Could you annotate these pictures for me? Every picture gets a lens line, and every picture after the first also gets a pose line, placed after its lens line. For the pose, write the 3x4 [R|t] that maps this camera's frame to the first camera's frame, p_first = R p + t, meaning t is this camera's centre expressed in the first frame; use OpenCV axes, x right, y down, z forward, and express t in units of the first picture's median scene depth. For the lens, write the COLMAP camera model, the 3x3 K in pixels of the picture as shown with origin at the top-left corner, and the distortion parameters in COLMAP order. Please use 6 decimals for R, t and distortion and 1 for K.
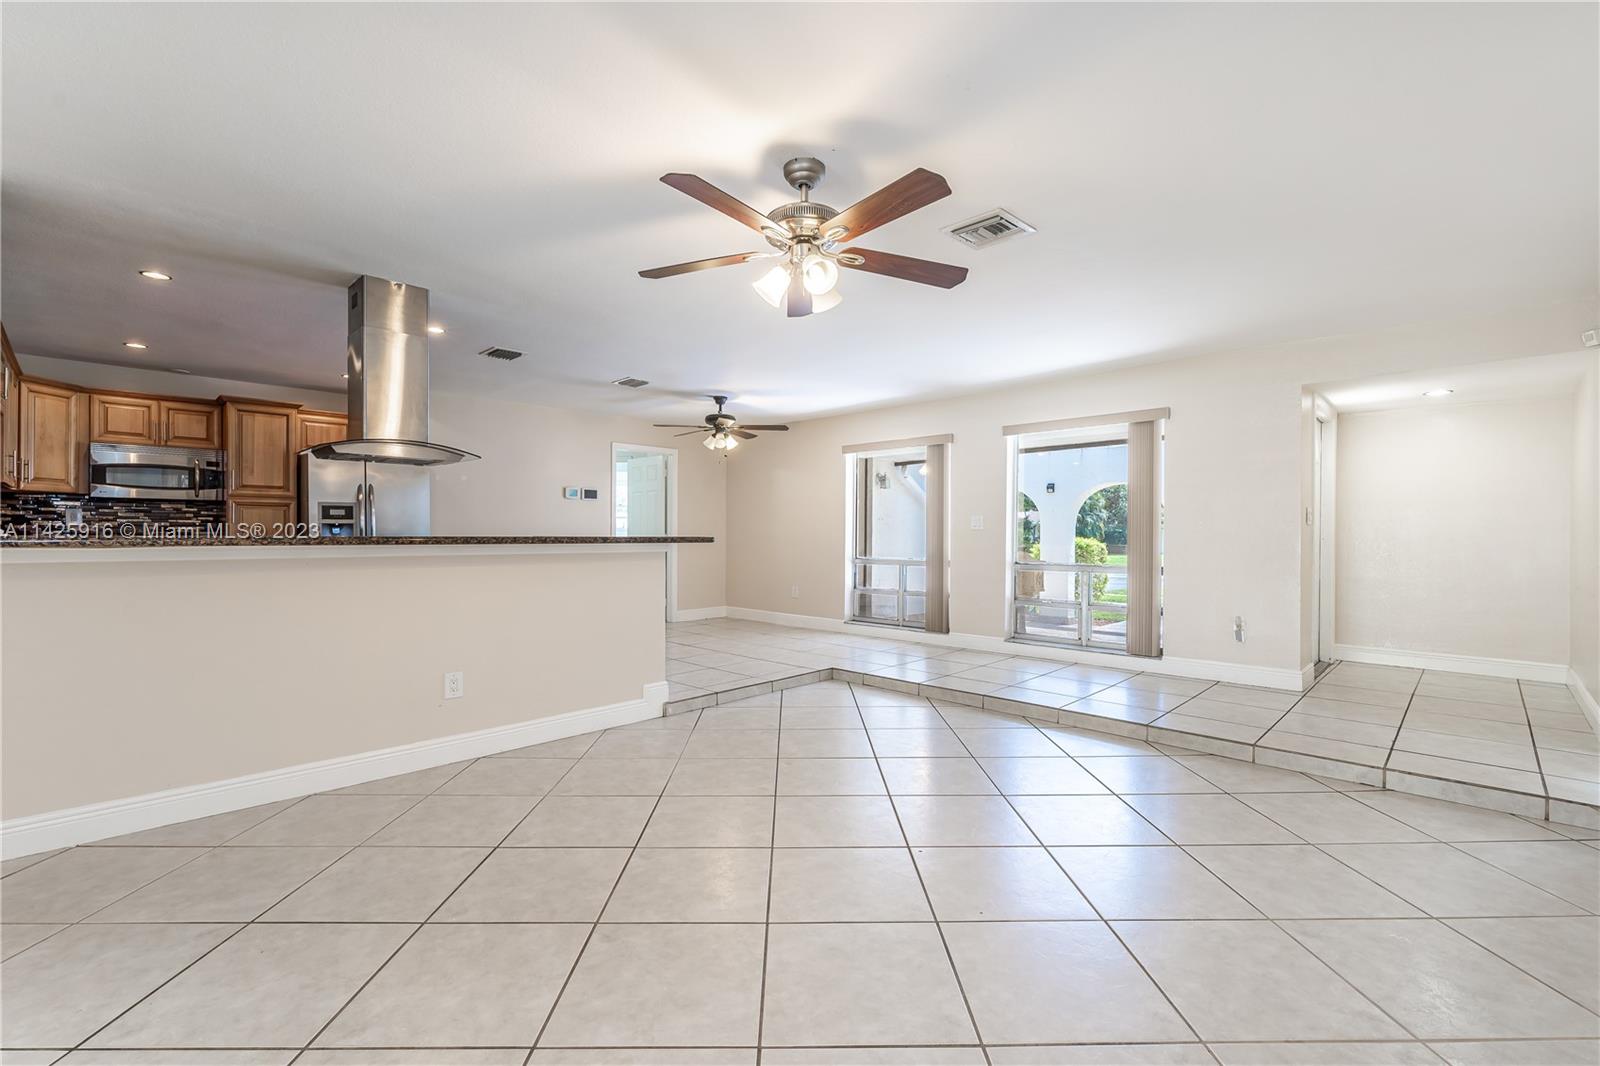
lens RADIAL K [[697.8, 0, 800.6], [0, 697.8, 539.2], [0, 0, 1]] dist [-0.000472, -0.000240]
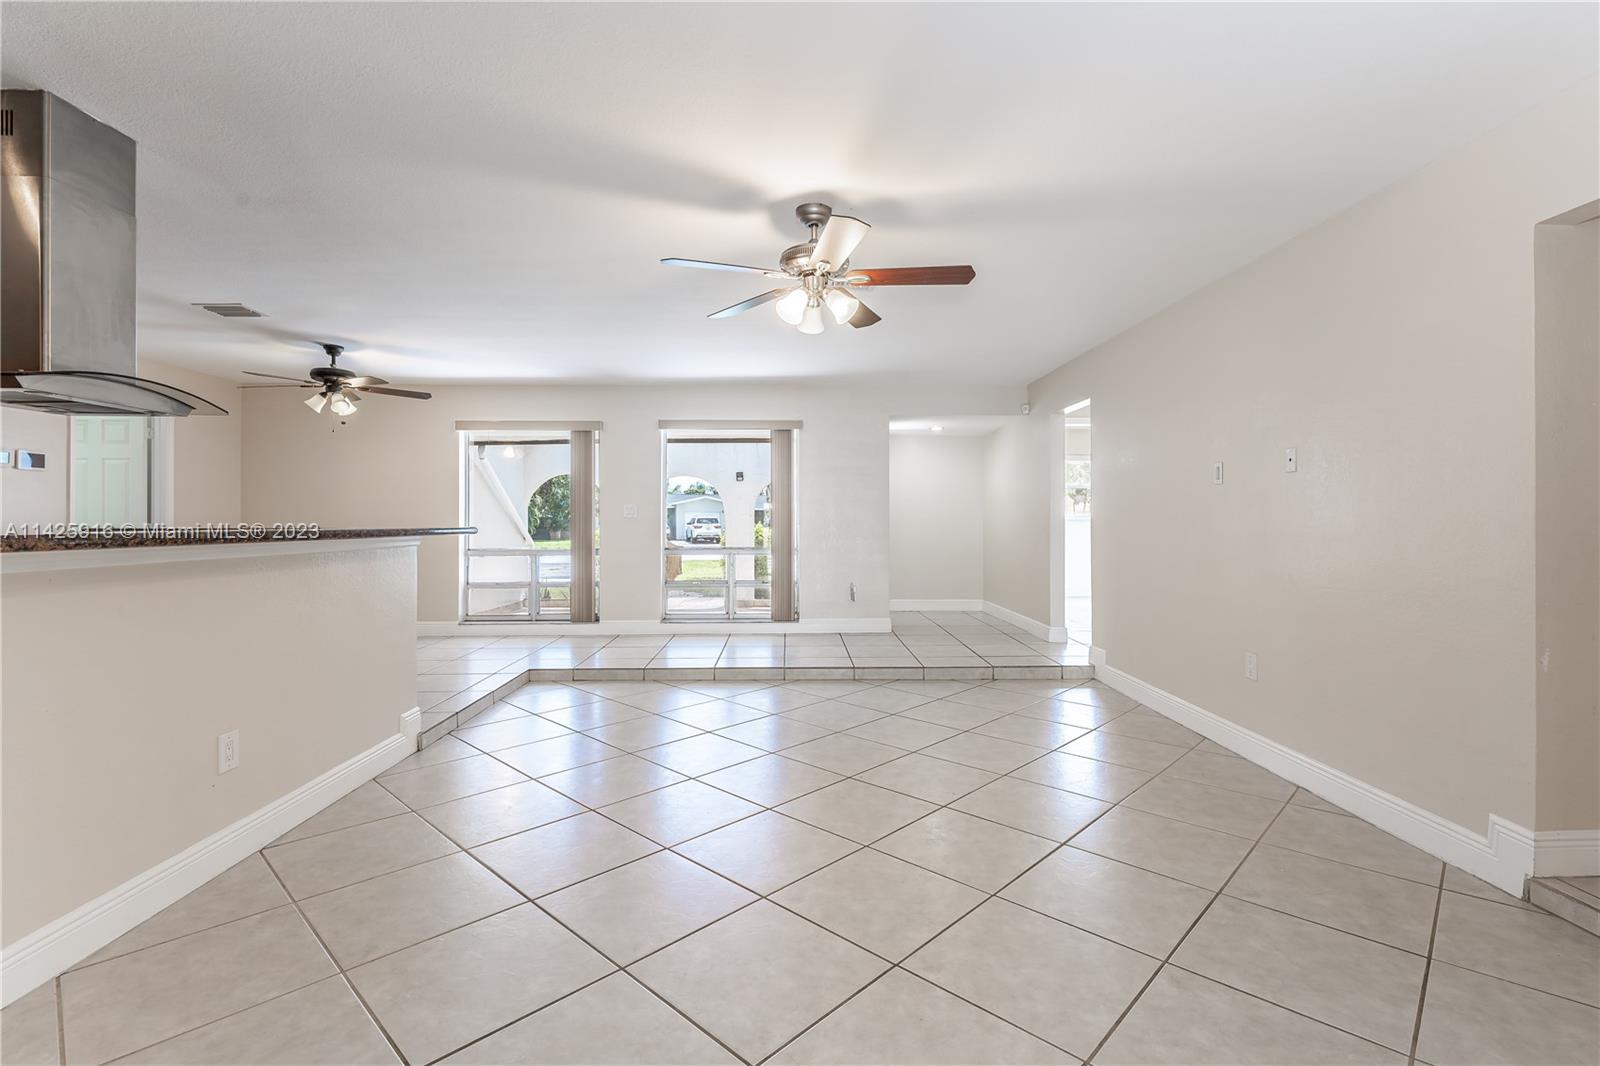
lens RADIAL K [[738.1, 0, 802.1], [0, 738.1, 522.6], [0, 0, 1]] dist [-0.010430, -0.000242]
pose [[0.699026, -0.005523, 0.715075, -0.354059], [0.008204, 0.999966, -0.000297, -0.003827], [-0.715049, 0.006074, 0.699048, 0.063105]]
